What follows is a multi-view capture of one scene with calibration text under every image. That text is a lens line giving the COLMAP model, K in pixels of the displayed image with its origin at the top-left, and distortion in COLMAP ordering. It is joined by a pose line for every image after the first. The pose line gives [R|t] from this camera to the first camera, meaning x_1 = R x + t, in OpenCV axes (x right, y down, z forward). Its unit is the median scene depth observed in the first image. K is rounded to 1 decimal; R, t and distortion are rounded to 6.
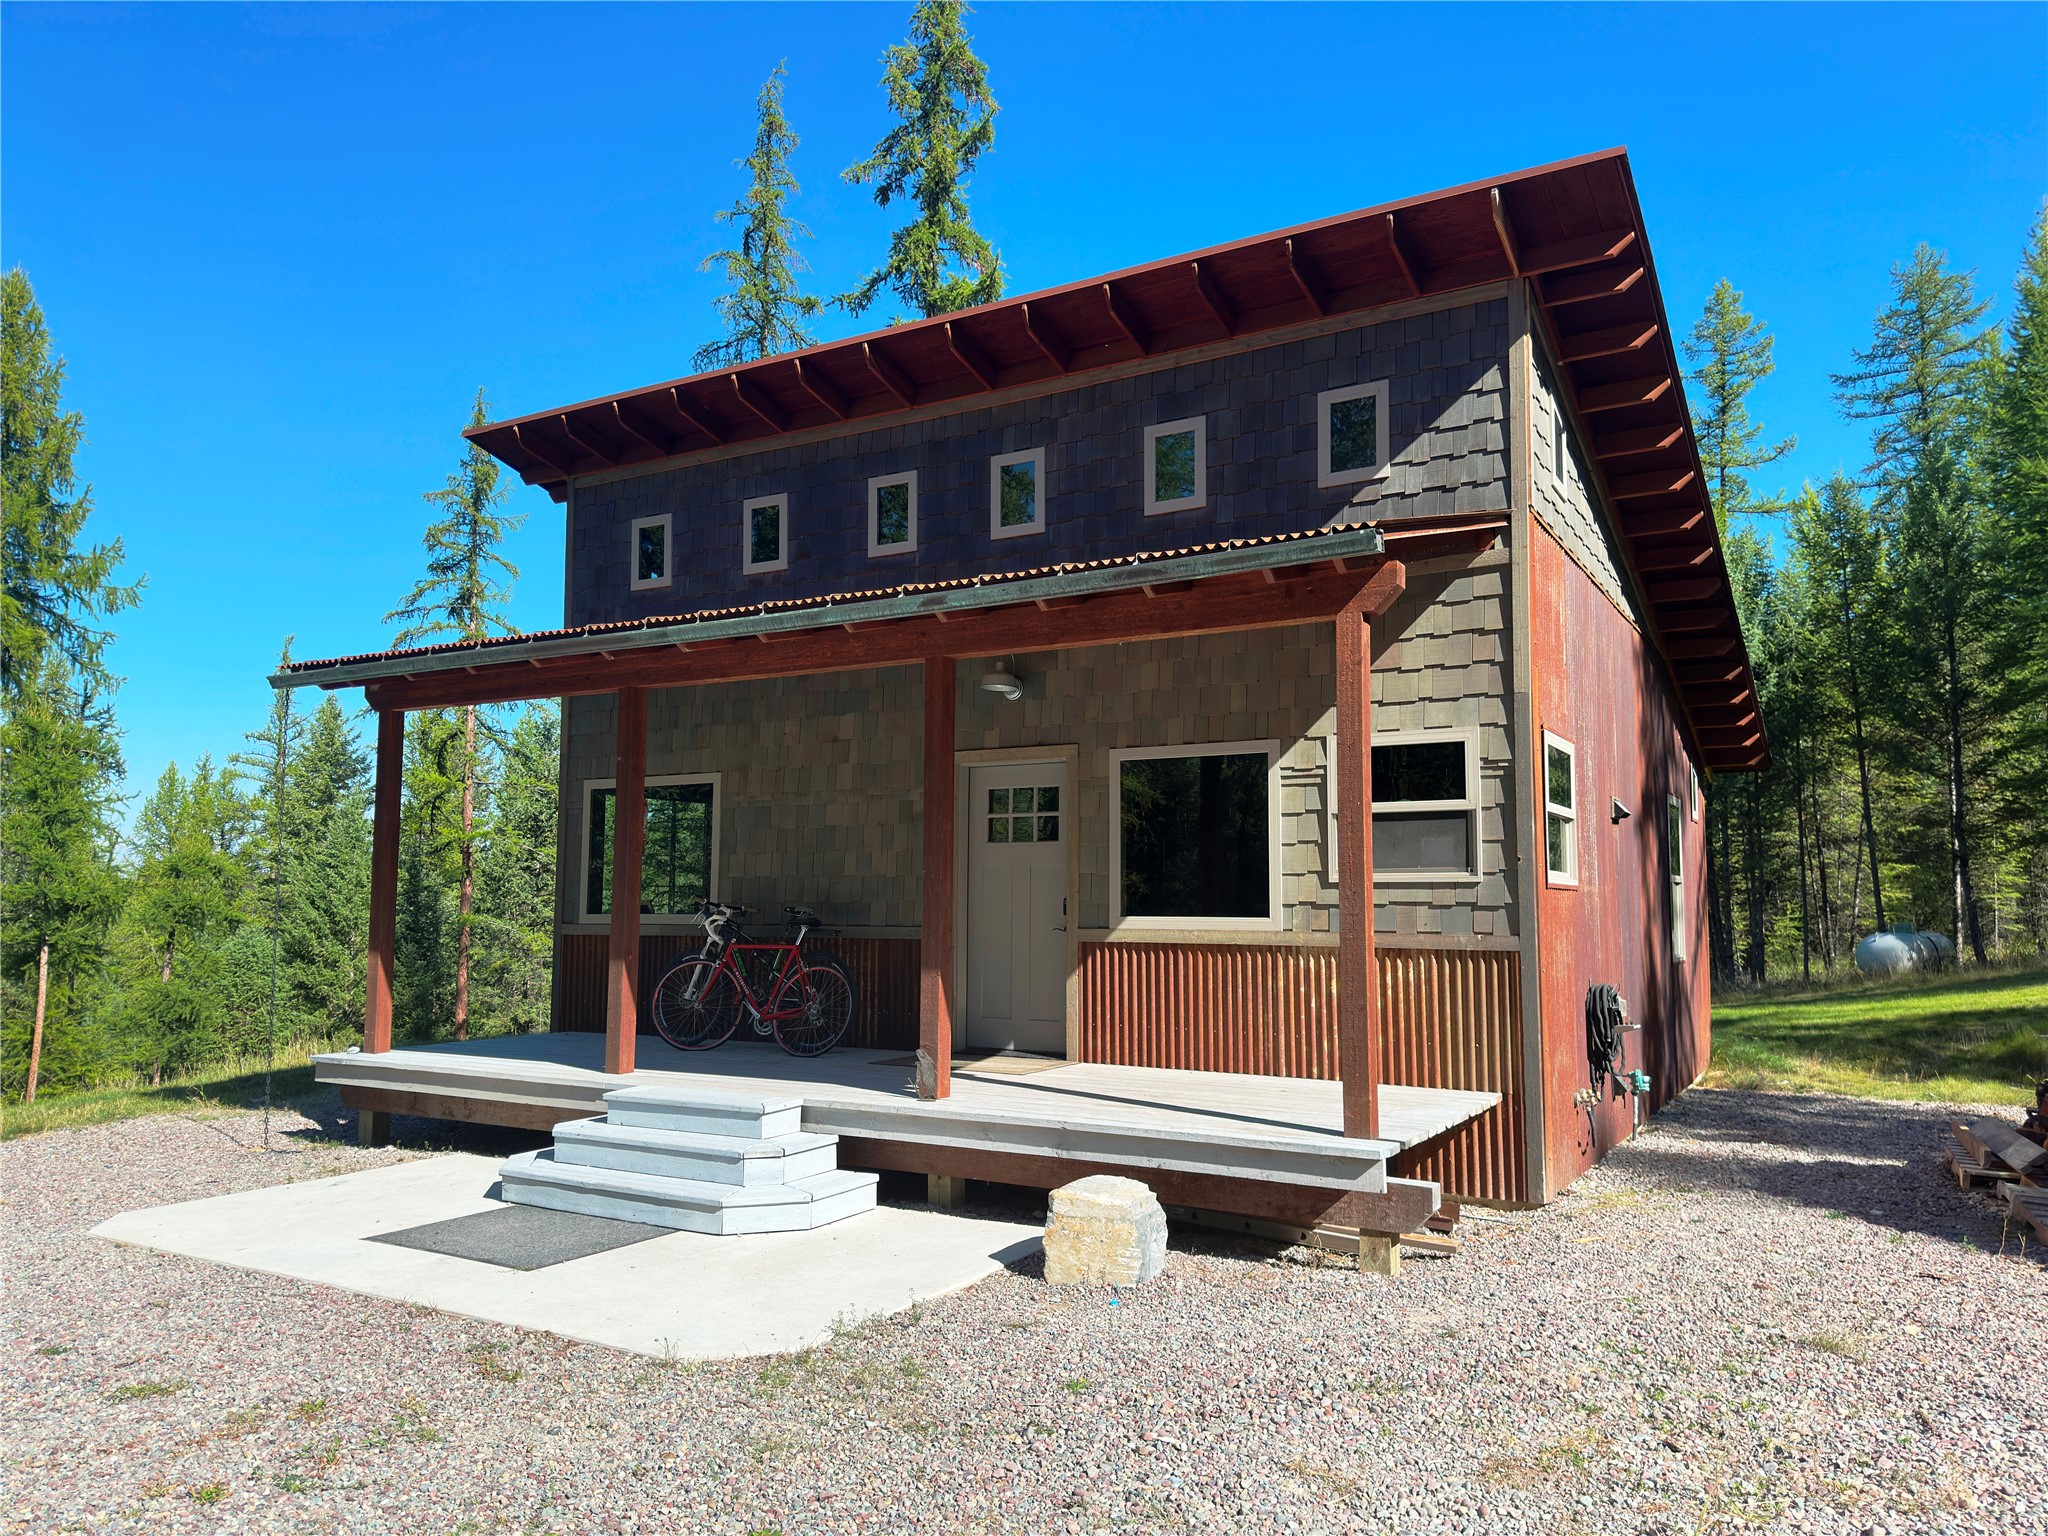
lens RADIAL K [[1415.9, 0, 1024.5], [0, 1415.9, 797.3], [0, 0, 1]] dist [0.141411, -0.229404]
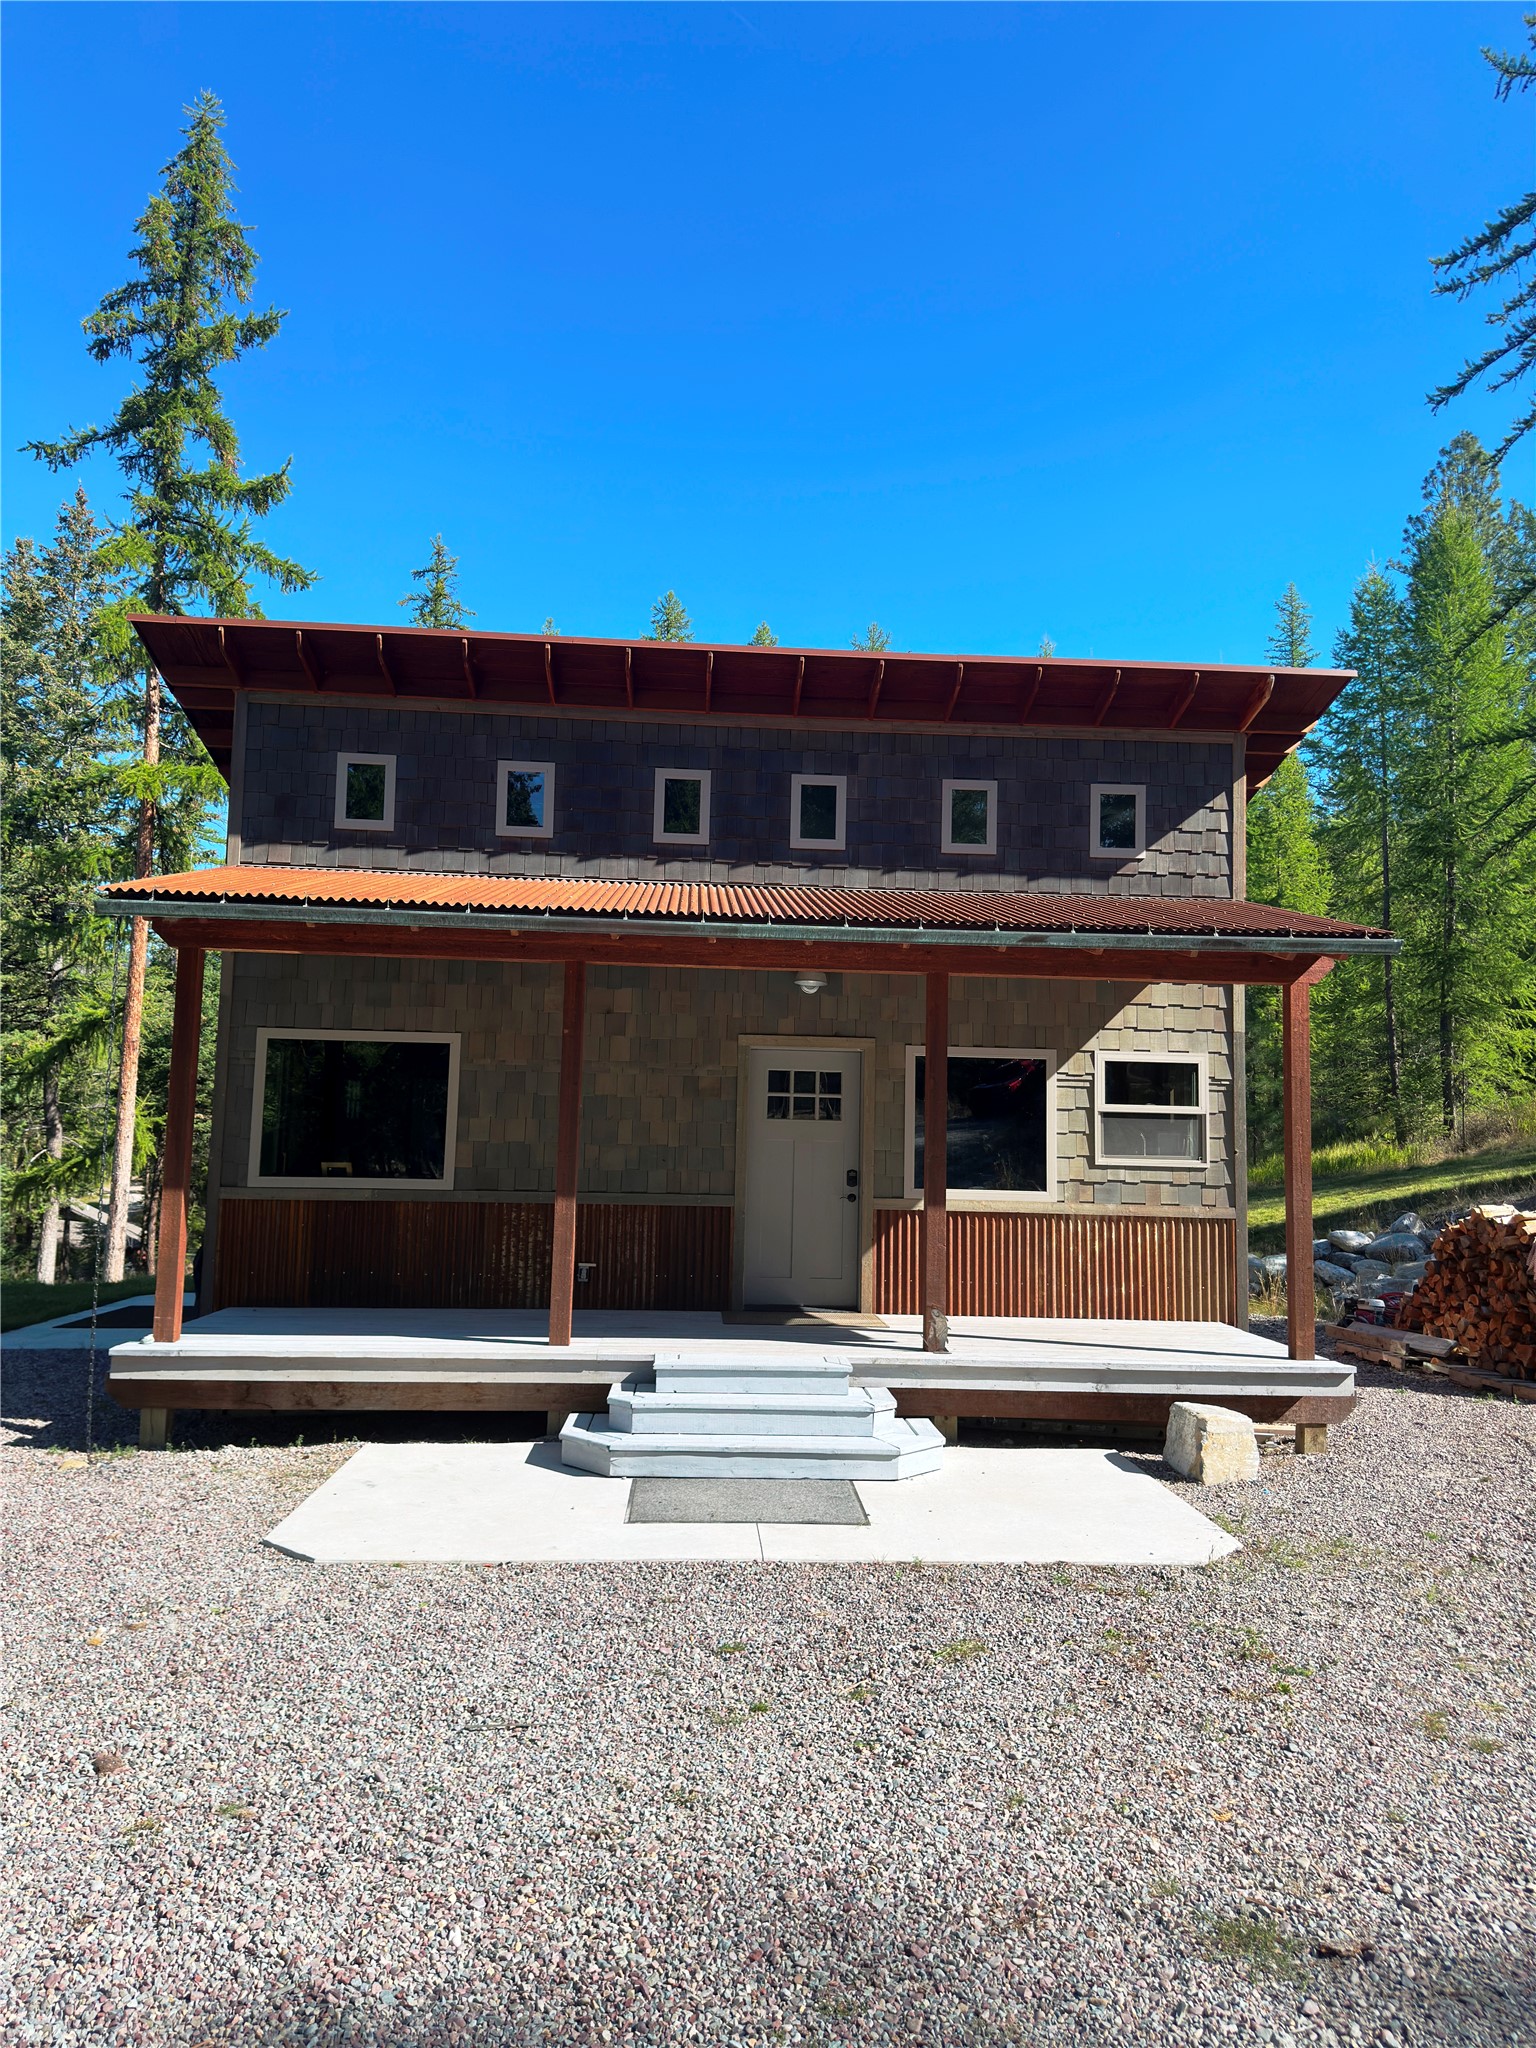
lens RADIAL K [[1409.2, 0, 768.0], [0, 1409.2, 1024.0], [0, 0, 1]] dist [0.144246, -0.230768]
pose [[0.828963, 0.065232, 0.555486, -0.686393], [-0.062664, 0.997754, -0.023653, -0.016631], [-0.555781, -0.015201, 0.831189, 0.089941]]
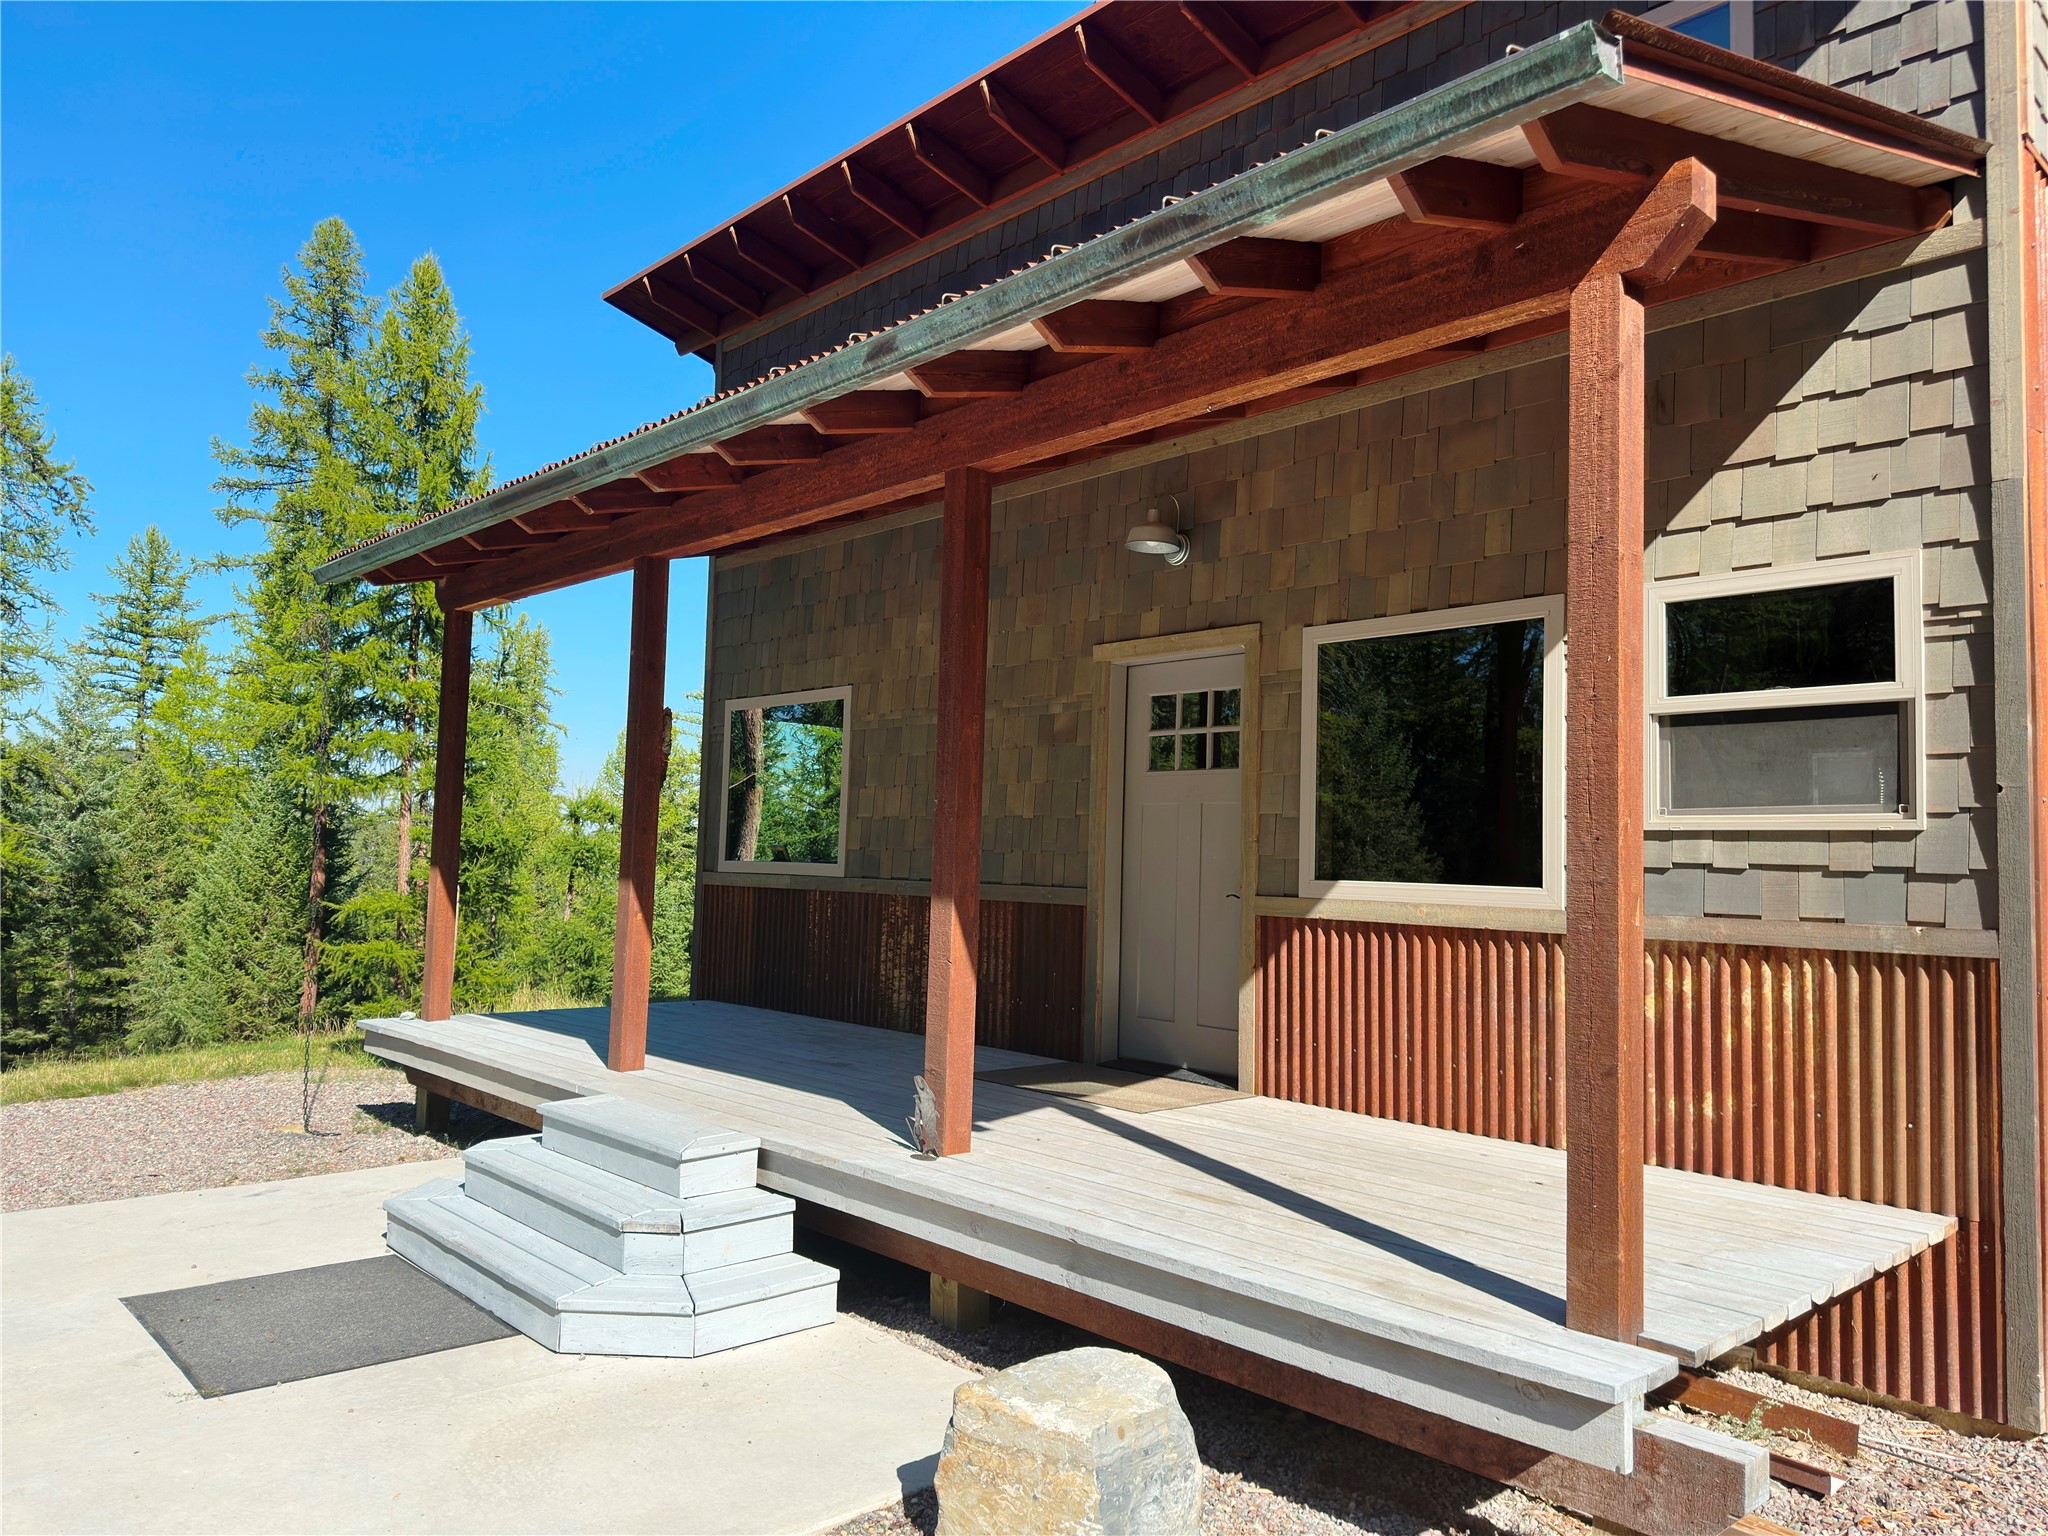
lens RADIAL K [[1422.4, 0, 1029.2], [0, 1422.4, 775.5], [0, 0, 1]] dist [0.107246, -0.164542]
pose [[0.957687, 0.003322, -0.287794, 0.129432], [0.000391, 0.999917, 0.012843, 0.026652], [0.287812, -0.012412, 0.957606, 0.321522]]
